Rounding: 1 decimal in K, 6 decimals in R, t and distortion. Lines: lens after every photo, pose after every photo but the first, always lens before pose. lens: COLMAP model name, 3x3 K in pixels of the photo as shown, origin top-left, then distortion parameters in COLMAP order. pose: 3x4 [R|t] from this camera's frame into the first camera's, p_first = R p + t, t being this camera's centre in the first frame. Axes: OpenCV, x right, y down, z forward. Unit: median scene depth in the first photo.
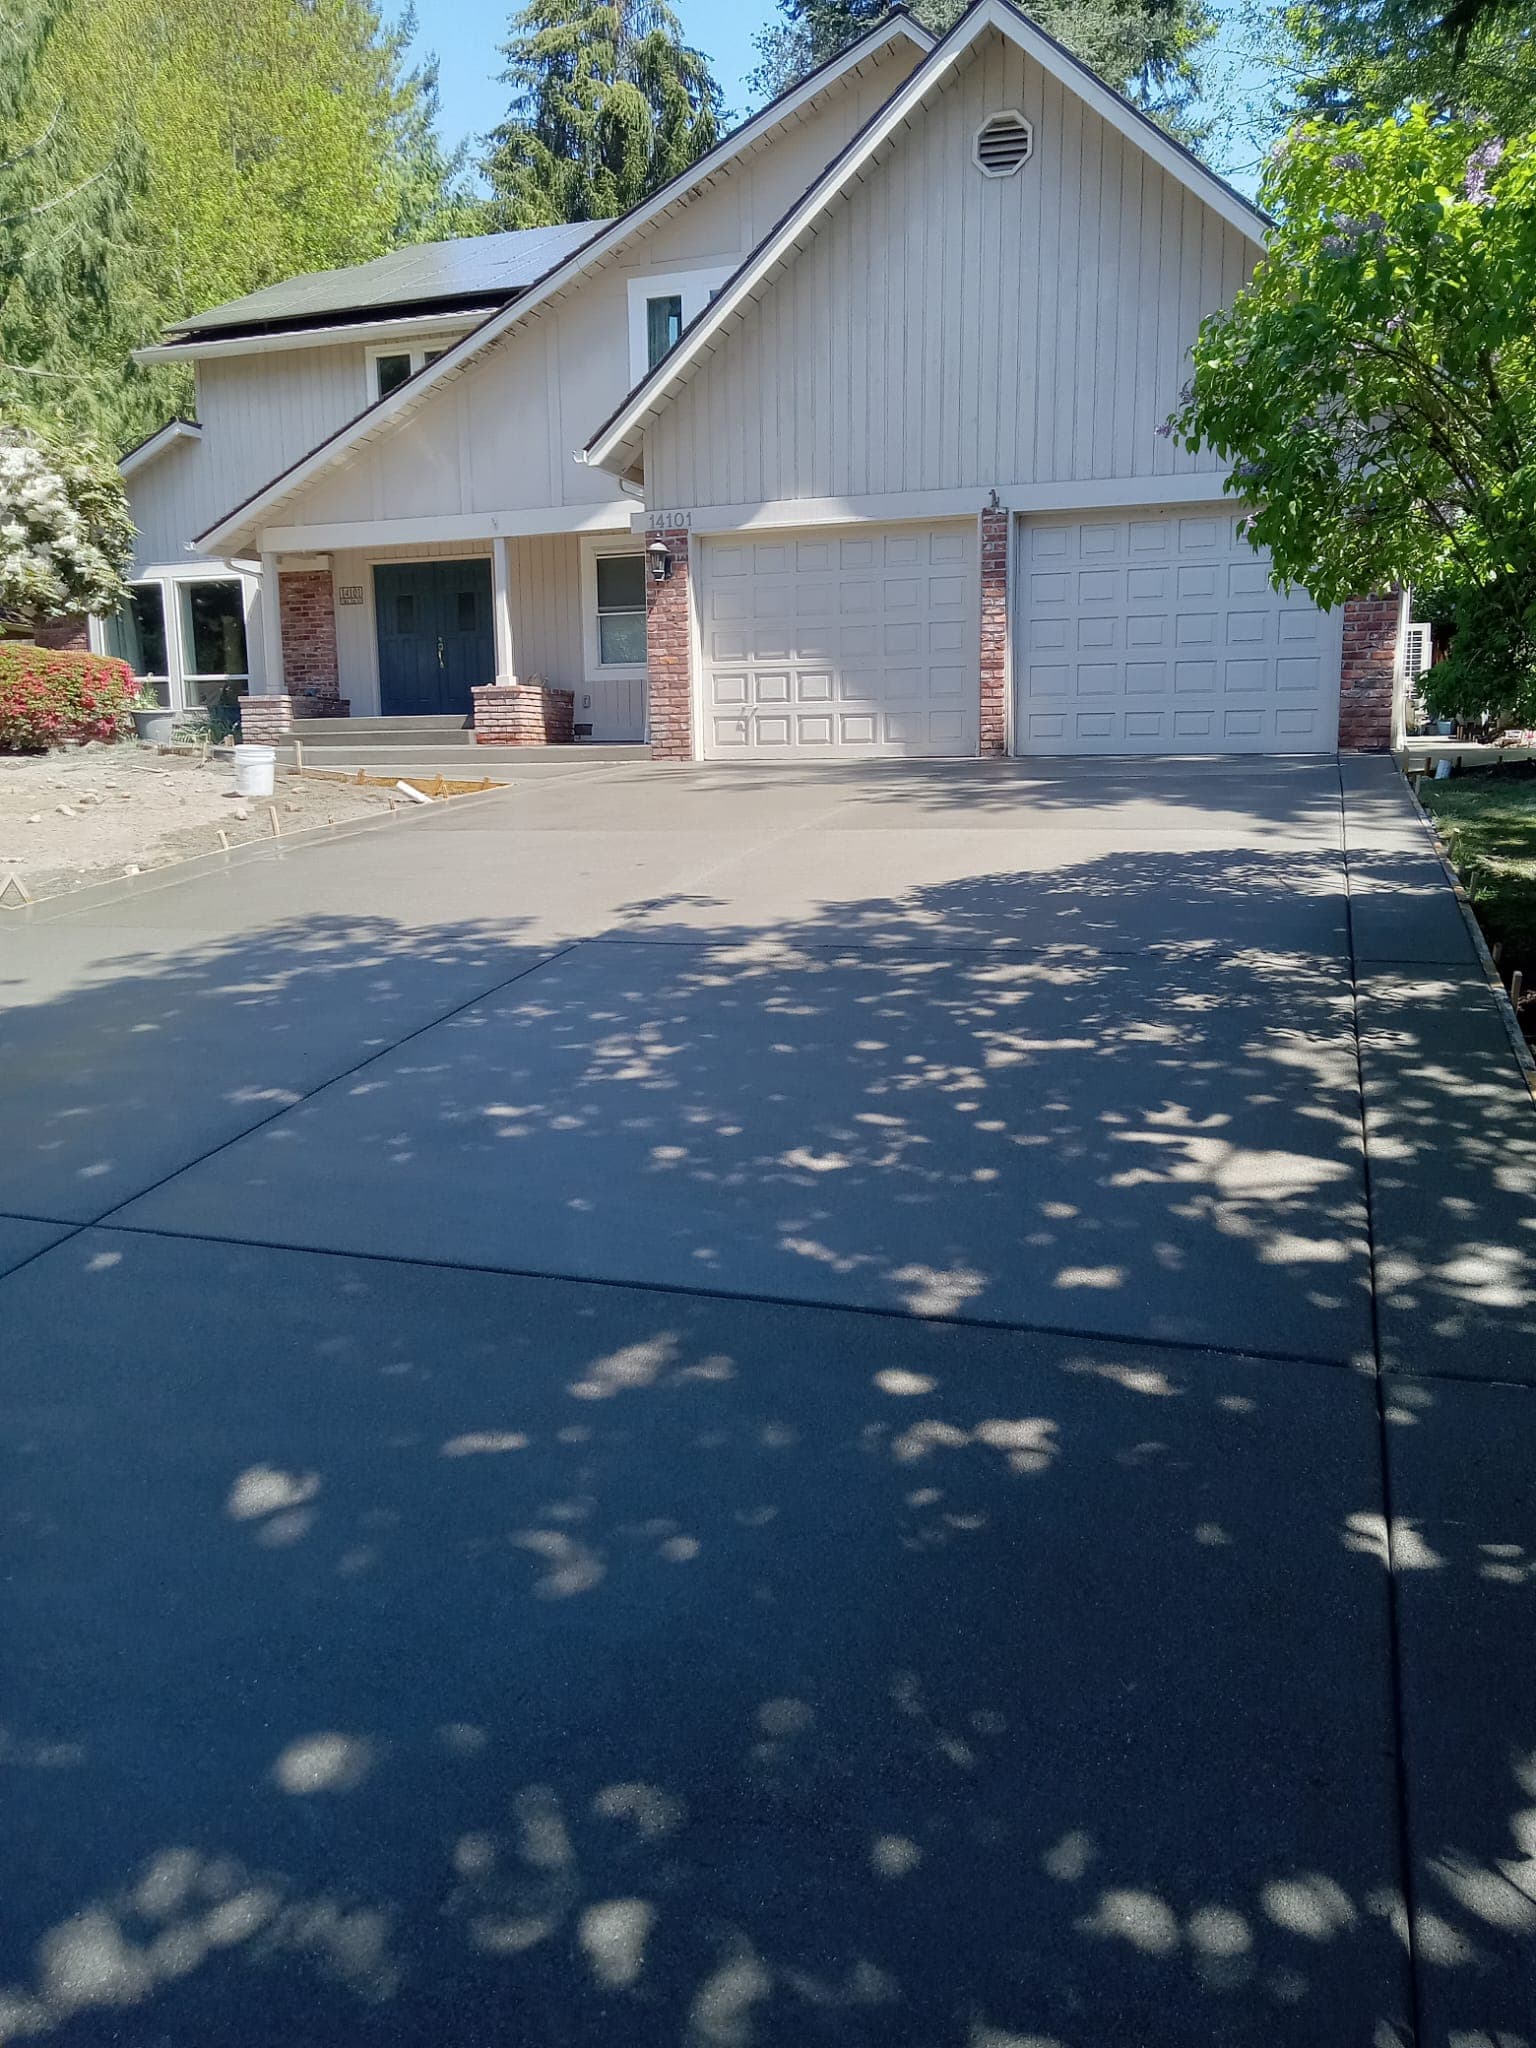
lens RADIAL K [[1572.7, 0, 768.0], [0, 1572.7, 1024.0], [0, 0, 1]] dist [-0.001076, 0.007983]
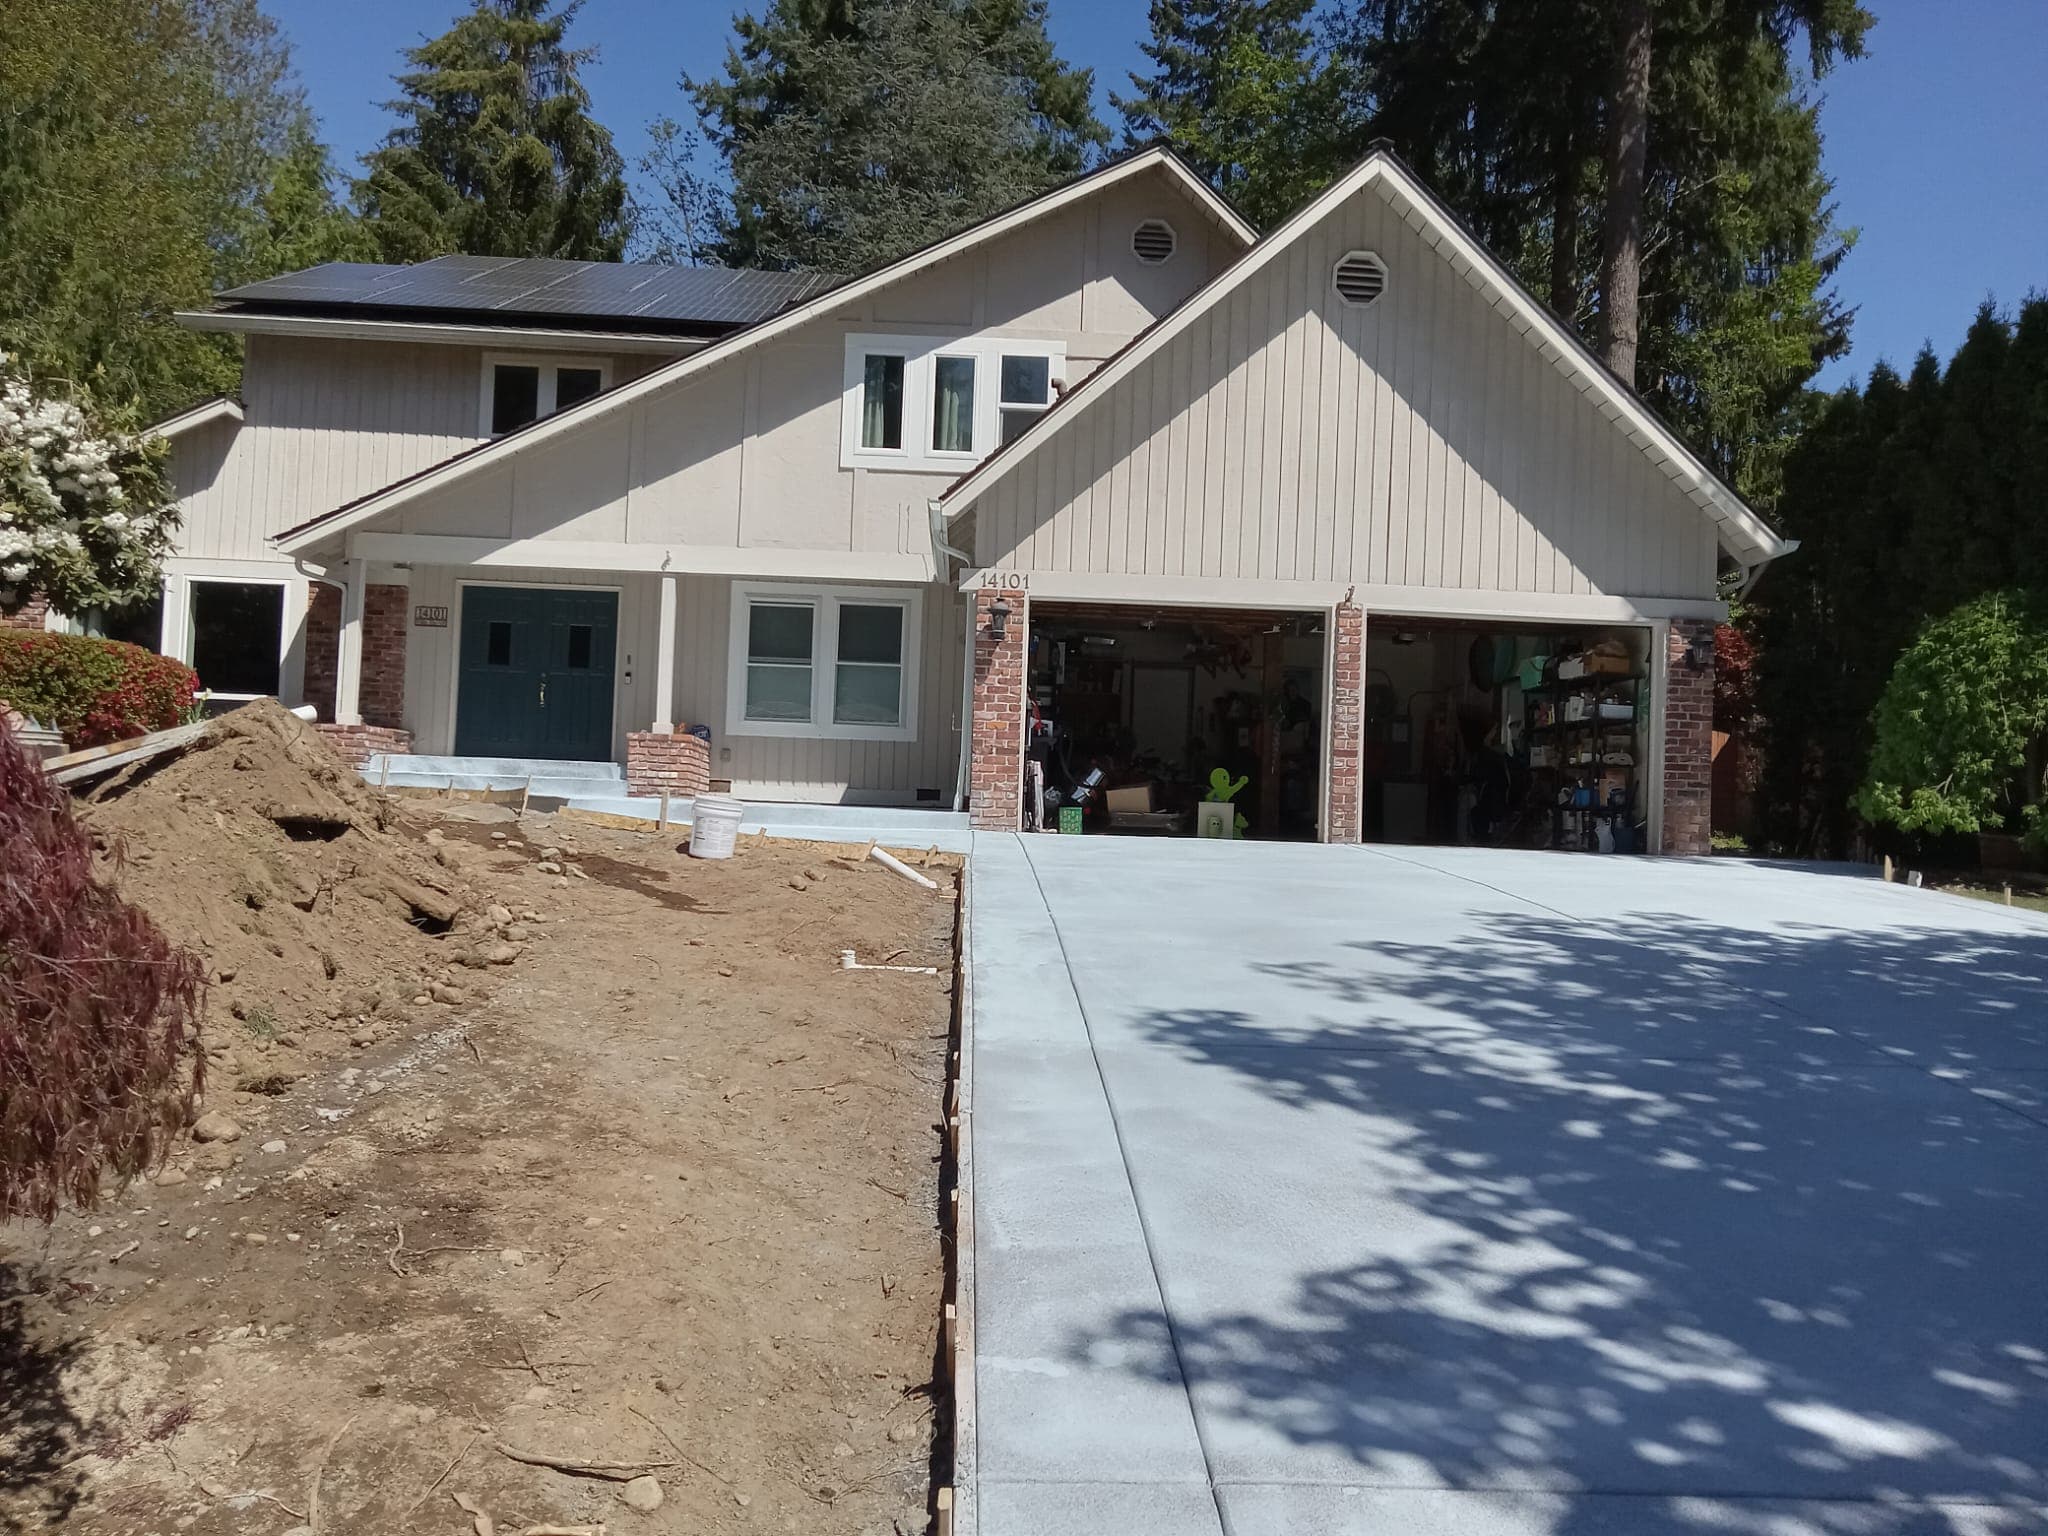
lens RADIAL K [[1572.7, 0, 1024.0], [0, 1572.7, 768.0], [0, 0, 1]] dist [-0.001076, 0.007983]
pose [[0.928045, 0.060910, 0.367454, -0.286959], [0.013713, 0.980282, -0.197127, -0.017225], [-0.372215, 0.187981, 0.908911, 0.115557]]
